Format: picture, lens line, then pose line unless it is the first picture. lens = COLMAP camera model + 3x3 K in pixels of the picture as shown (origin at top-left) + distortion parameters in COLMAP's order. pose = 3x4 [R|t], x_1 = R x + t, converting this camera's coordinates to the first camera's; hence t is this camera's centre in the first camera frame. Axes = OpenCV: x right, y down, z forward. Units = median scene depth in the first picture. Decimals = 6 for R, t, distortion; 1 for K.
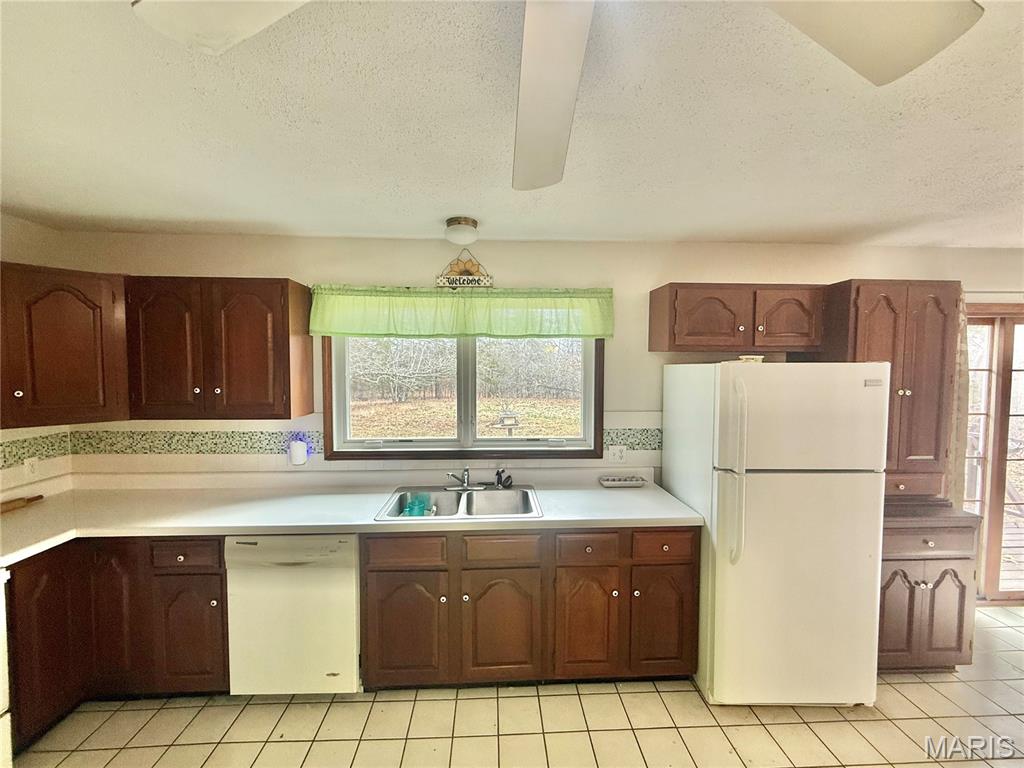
lens RADIAL K [[409.7, 0, 510.5], [0, 409.7, 384.4], [0, 0, 1]] dist [-0.001050, 0.000051]
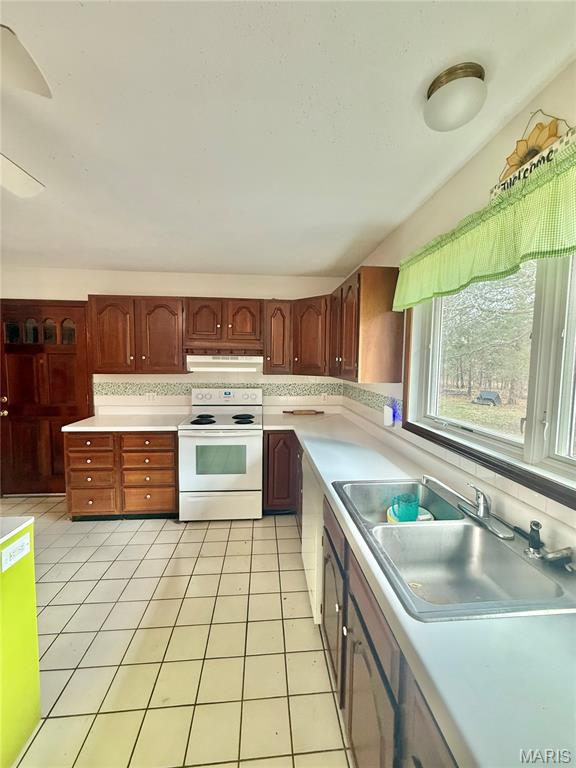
lens RADIAL K [[307.3, 0, 288.5], [0, 307.3, 382.8], [0, 0, 1]] dist [-0.001050, 0.000051]
pose [[0.039953, 0.067841, -0.996896, 0.336214], [-0.055797, 0.996287, 0.065564, 0.033107], [0.997642, 0.053004, 0.043590, 0.691142]]
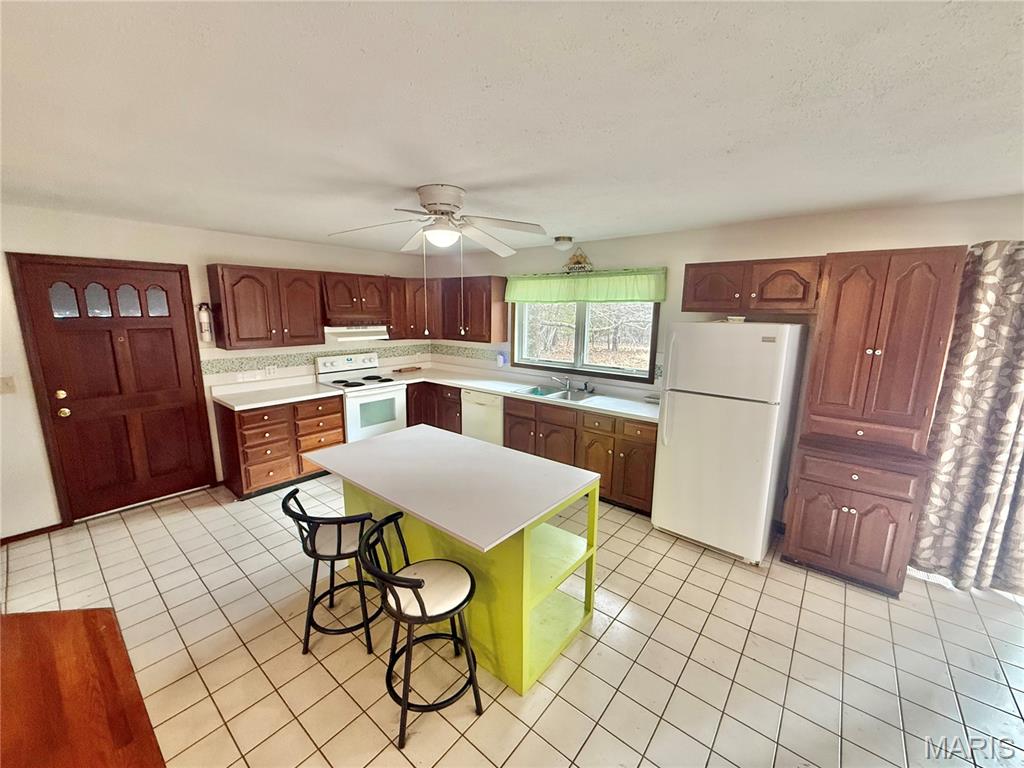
lens RADIAL K [[409.7, 0, 510.8], [0, 409.7, 386.0], [0, 0, 1]] dist [-0.001050, 0.000051]
pose [[0.740976, 0.128617, -0.659100, 0.886966], [-0.038674, 0.988031, 0.149327, -0.016347], [0.670417, -0.085158, 0.737081, -0.473152]]
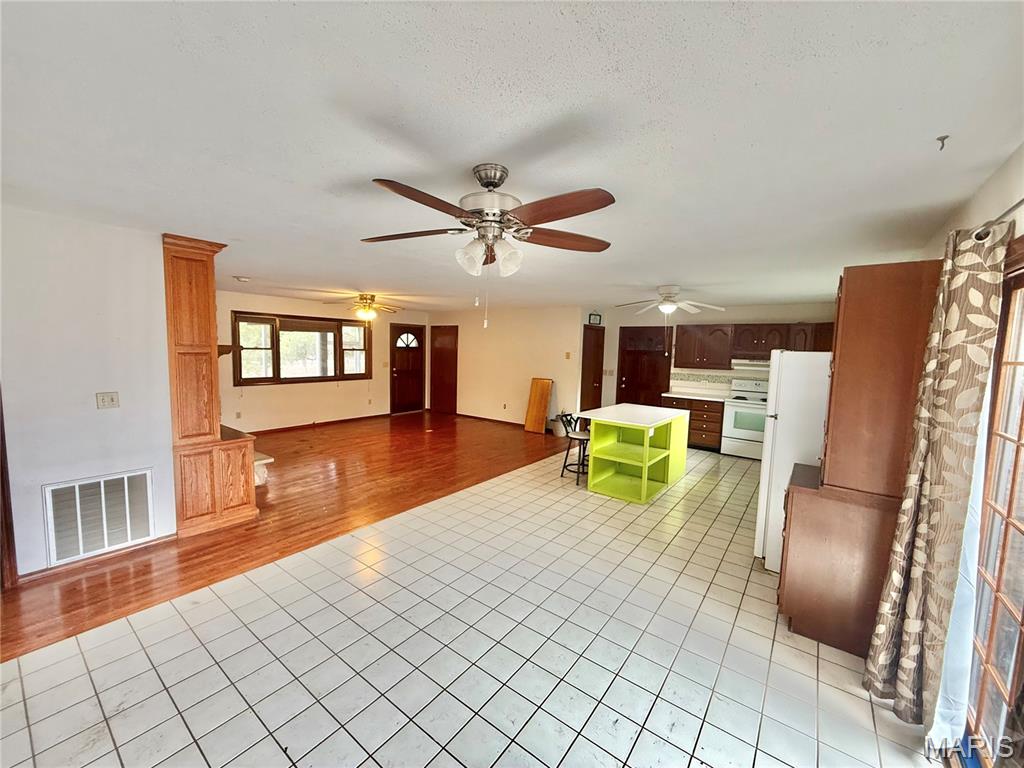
lens RADIAL K [[409.7, 0, 503.6], [0, 409.7, 385.7], [0, 0, 1]] dist [-0.001050, 0.000051]
pose [[-0.644877, 0.053112, -0.762438, 2.207041], [-0.063614, 0.990391, 0.122797, -0.037977], [0.761634, 0.127691, -0.635302, 0.937932]]
